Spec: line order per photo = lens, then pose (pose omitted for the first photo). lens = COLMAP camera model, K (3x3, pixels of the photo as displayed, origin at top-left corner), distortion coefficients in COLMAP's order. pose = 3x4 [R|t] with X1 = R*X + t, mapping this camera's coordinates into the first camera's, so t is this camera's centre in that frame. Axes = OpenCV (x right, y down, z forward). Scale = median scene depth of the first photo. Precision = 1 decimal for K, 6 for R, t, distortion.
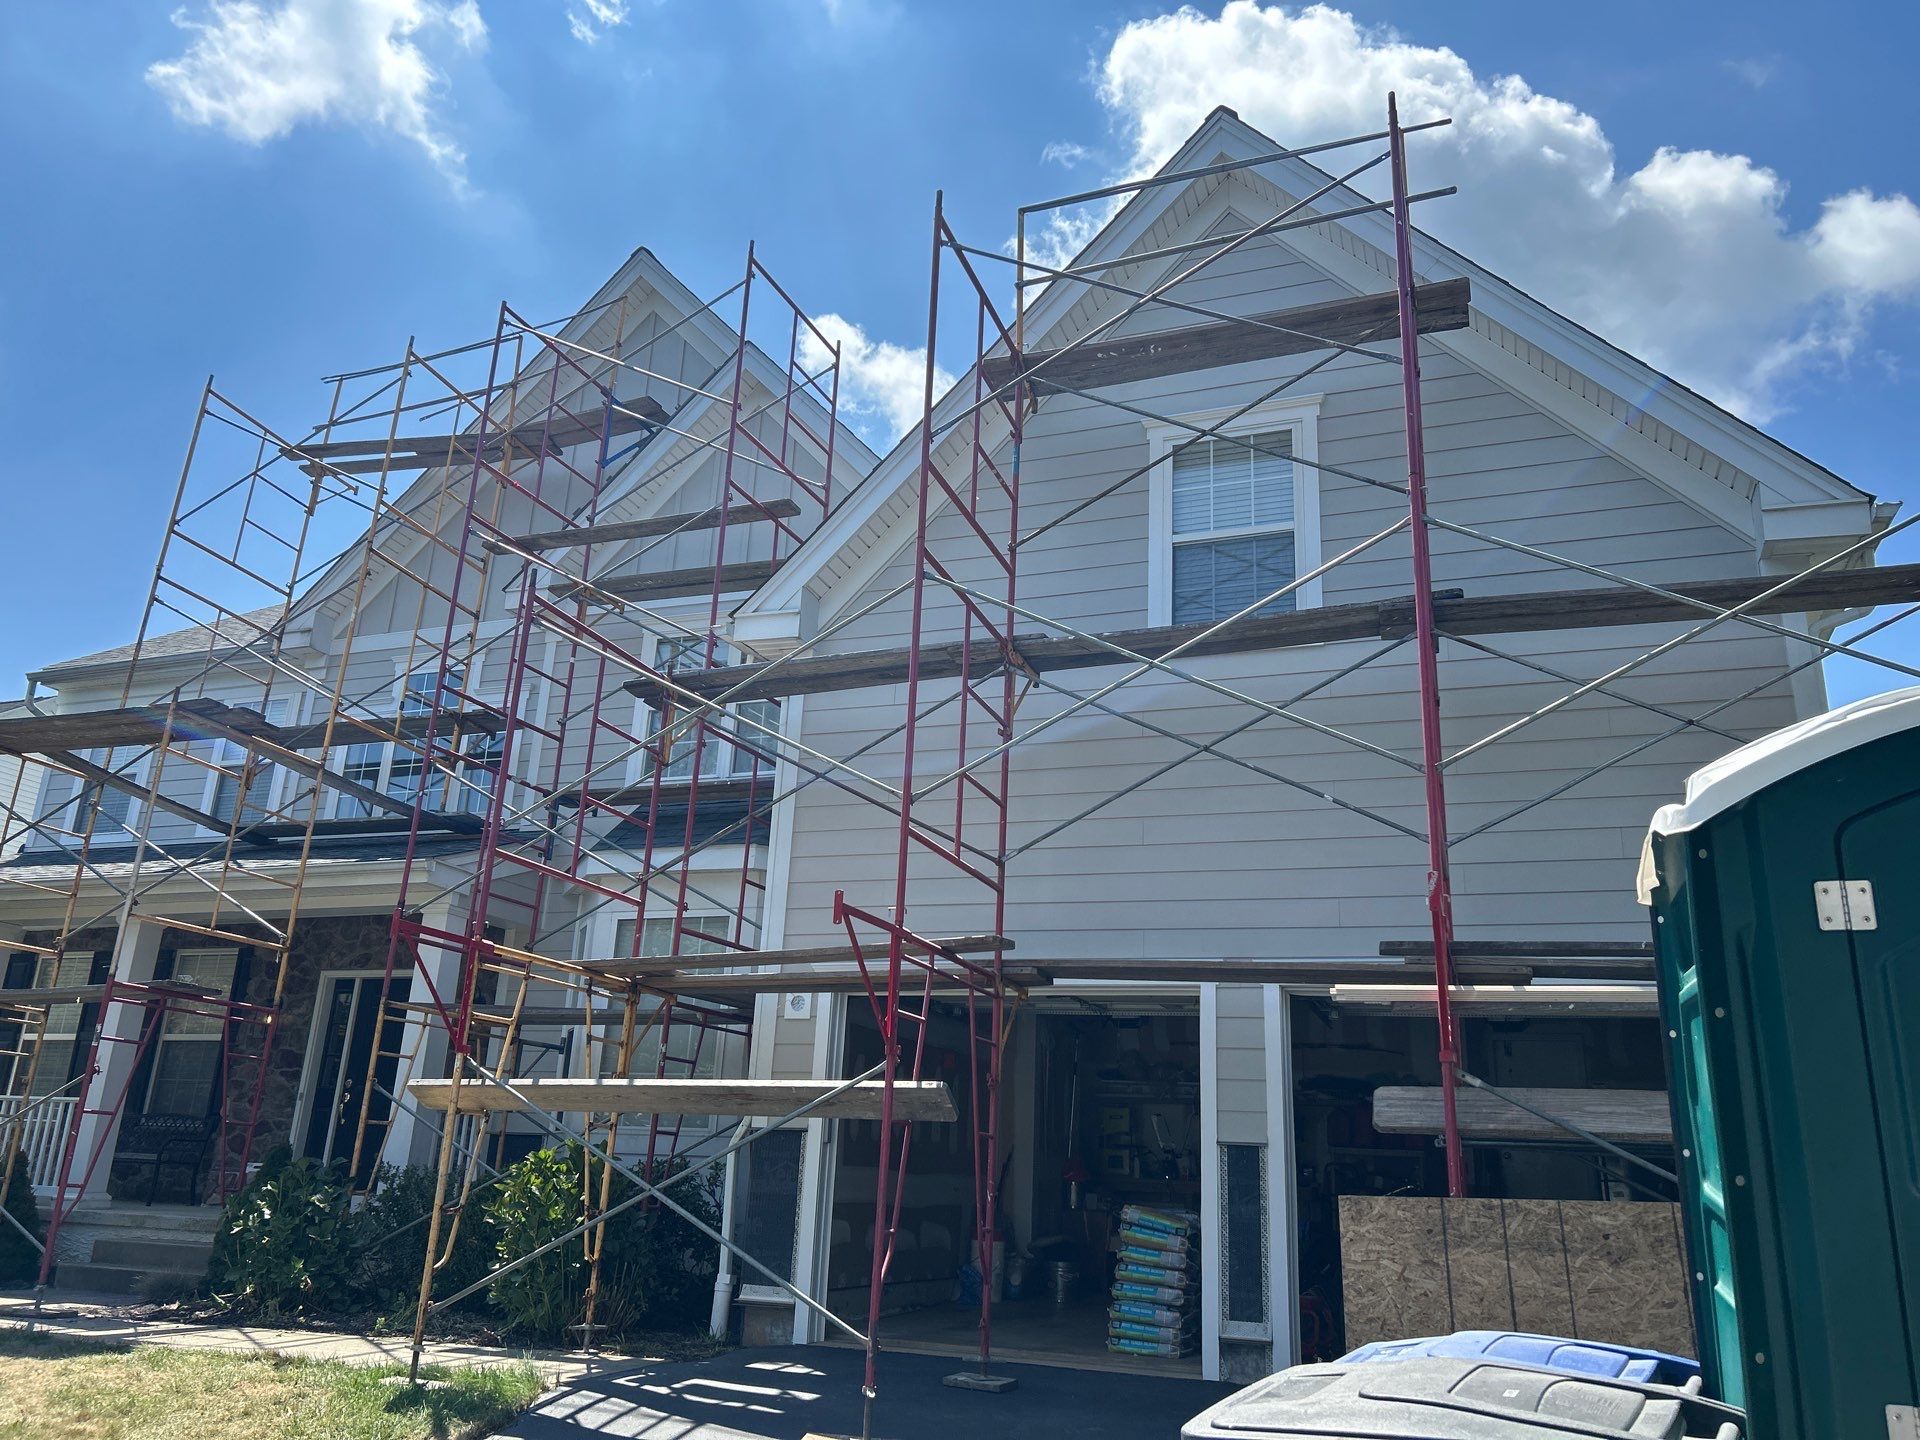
lens RADIAL K [[1453.9, 0, 962.4], [0, 1453.9, 712.2], [0, 0, 1]] dist [0.060124, -0.070940]
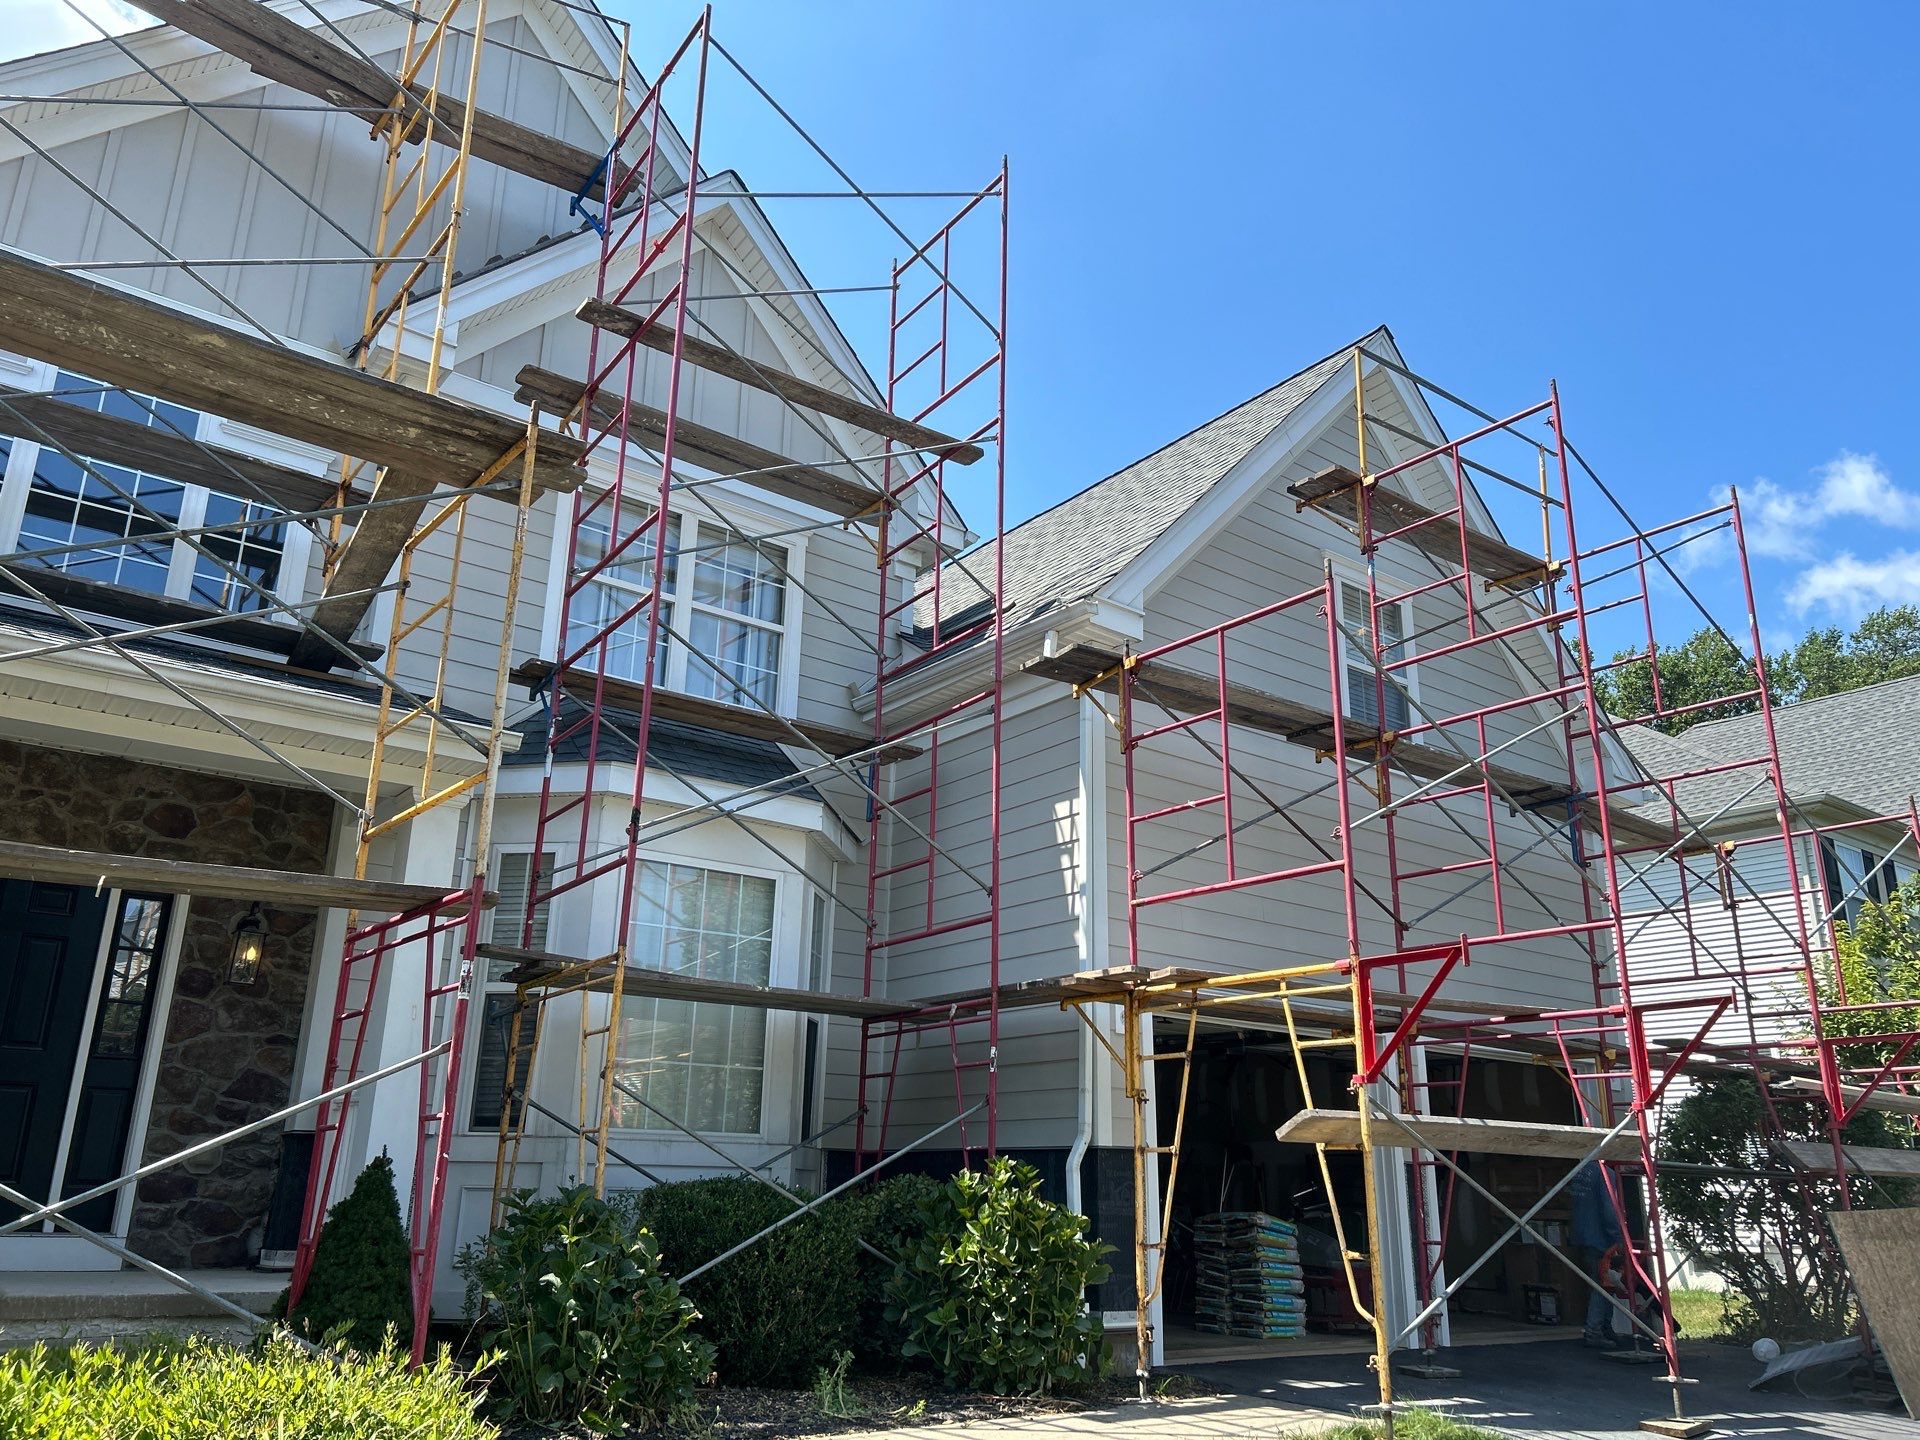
lens RADIAL K [[1453.9, 0, 984.0], [0, 1453.9, 711.6], [0, 0, 1]] dist [0.060124, -0.070940]
pose [[0.521877, 0.237574, 0.819270, -0.676123], [-0.260382, 0.958962, -0.112218, 0.092247], [-0.812309, -0.154759, 0.562320, 0.375887]]
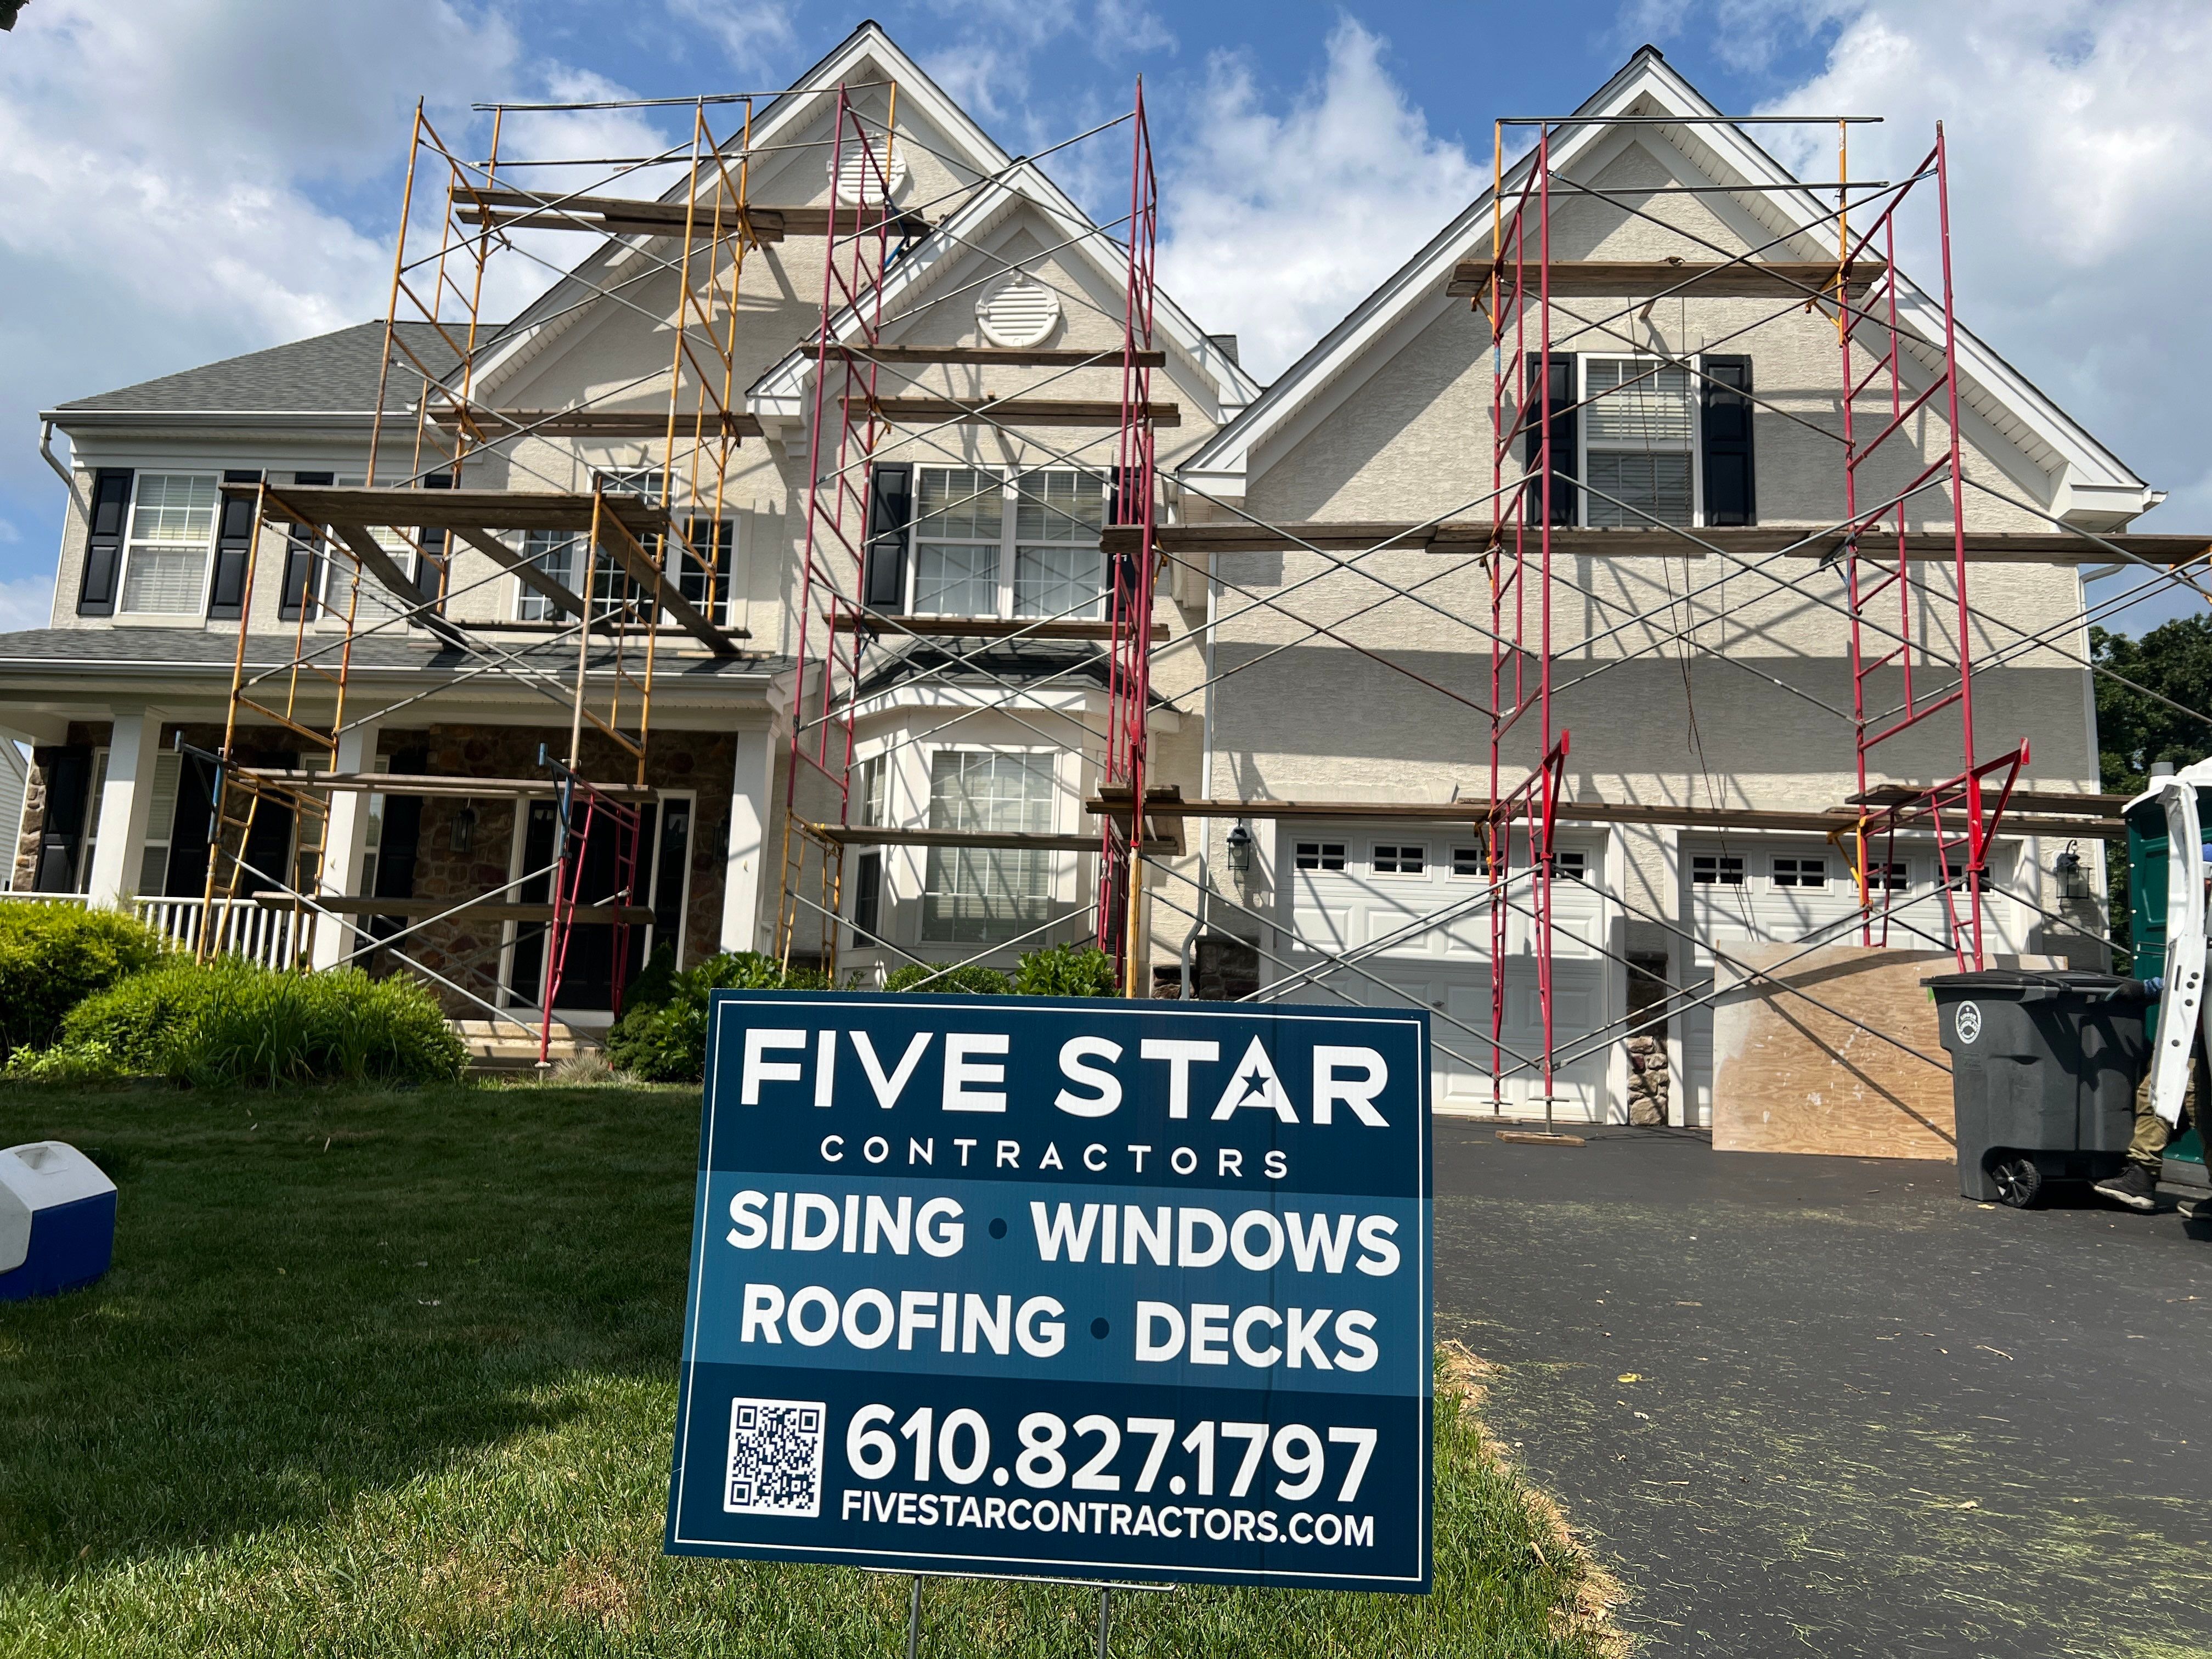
lens RADIAL K [[1675.0, 0, 1101.9], [0, 1675.0, 828.5], [0, 0, 1]] dist [0.060124, -0.070940]
pose [[0.954437, 0.046741, 0.294731, -0.401716], [-0.092474, 0.985365, 0.143195, 0.015561], [-0.283724, -0.163926, 0.944790, -0.128829]]
